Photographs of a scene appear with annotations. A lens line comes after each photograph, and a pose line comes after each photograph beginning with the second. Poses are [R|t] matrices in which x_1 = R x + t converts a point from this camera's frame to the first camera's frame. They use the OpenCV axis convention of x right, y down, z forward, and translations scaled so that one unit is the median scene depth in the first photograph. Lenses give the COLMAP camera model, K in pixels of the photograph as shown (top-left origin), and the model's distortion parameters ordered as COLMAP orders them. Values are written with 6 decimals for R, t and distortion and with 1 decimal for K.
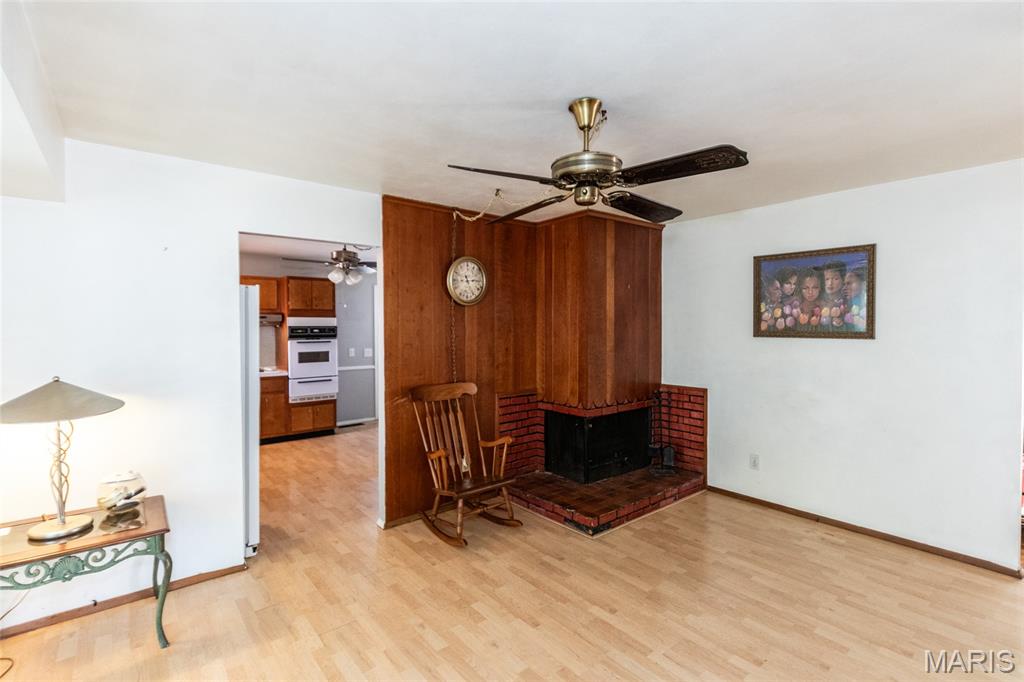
lens RADIAL K [[489.6, 0, 510.0], [0, 489.6, 334.5], [0, 0, 1]] dist [0.005250, -0.000896]
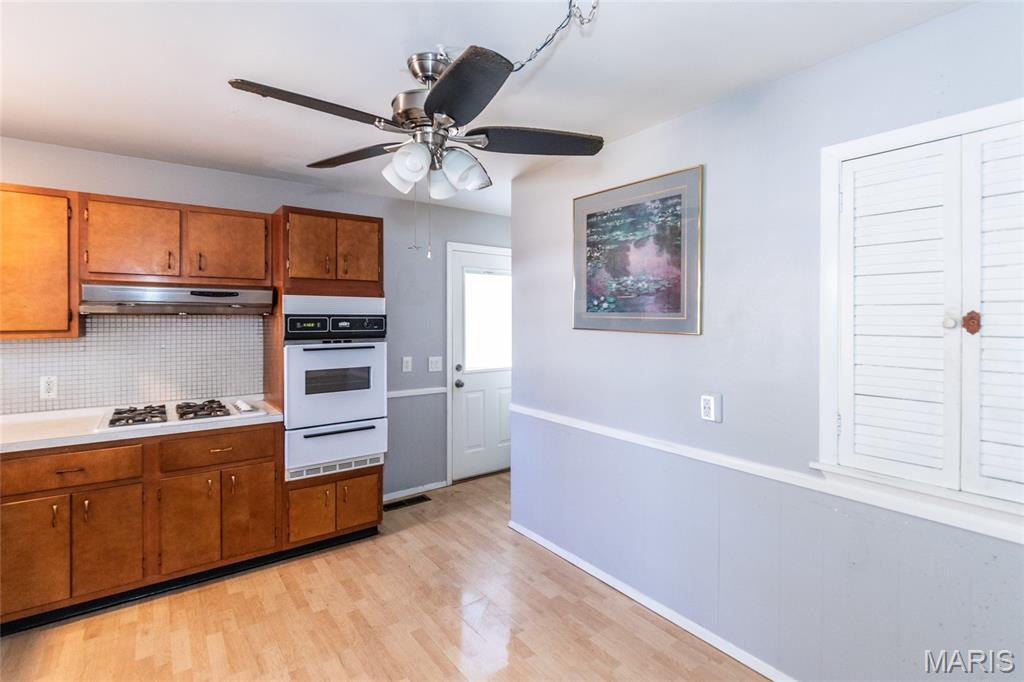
lens RADIAL K [[489.6, 0, 506.6], [0, 489.6, 320.0], [0, 0, 1]] dist [0.005250, -0.000896]
pose [[0.997722, 0.002843, -0.067398, -0.207472], [-0.004157, 0.999804, -0.019361, -0.003223], [0.067330, 0.019597, 0.997538, 0.539606]]
